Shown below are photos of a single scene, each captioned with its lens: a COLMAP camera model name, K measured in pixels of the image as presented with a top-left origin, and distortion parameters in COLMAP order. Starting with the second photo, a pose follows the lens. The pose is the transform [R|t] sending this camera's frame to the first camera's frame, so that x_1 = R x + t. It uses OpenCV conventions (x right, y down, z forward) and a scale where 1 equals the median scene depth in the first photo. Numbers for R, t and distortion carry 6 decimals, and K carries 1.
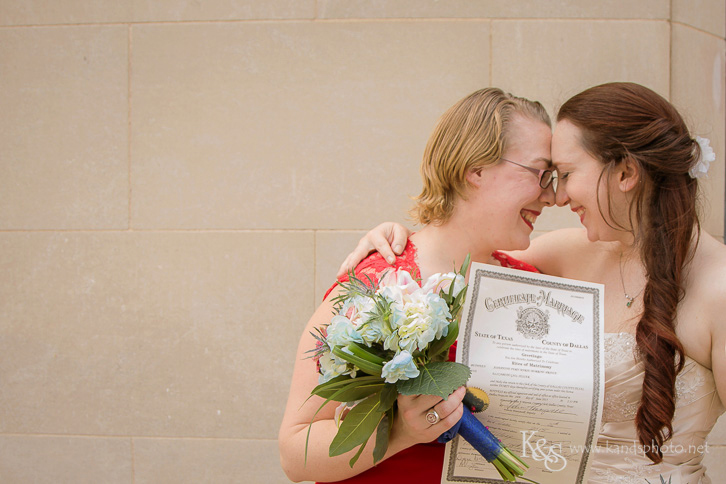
lens RADIAL K [[2566.1, 0, 363.0], [0, 2566.1, 242.0], [0, 0, 1]] dist [-0.810689, 1.784512]
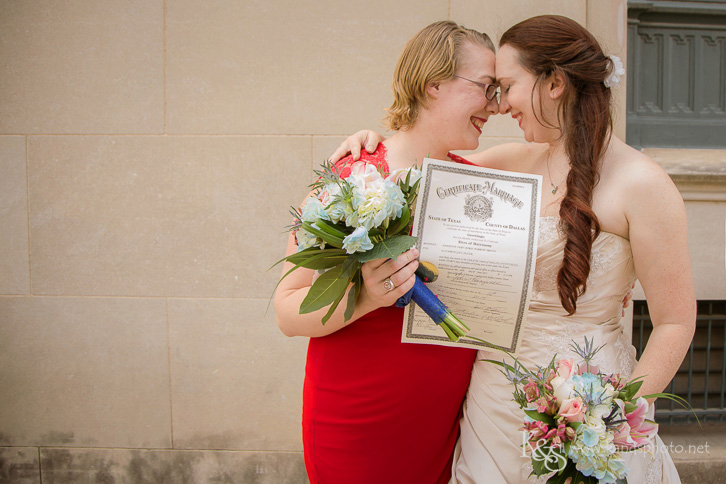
lens RADIAL K [[2566.1, 0, 363.0], [0, 2566.1, 242.0], [0, 0, 1]] dist [-0.810689, 1.784512]
pose [[0.999528, 0.005276, 0.030263, -0.030913], [-0.006697, 0.998871, 0.047035, -0.011534], [-0.029980, -0.047215, 0.998435, -0.270926]]
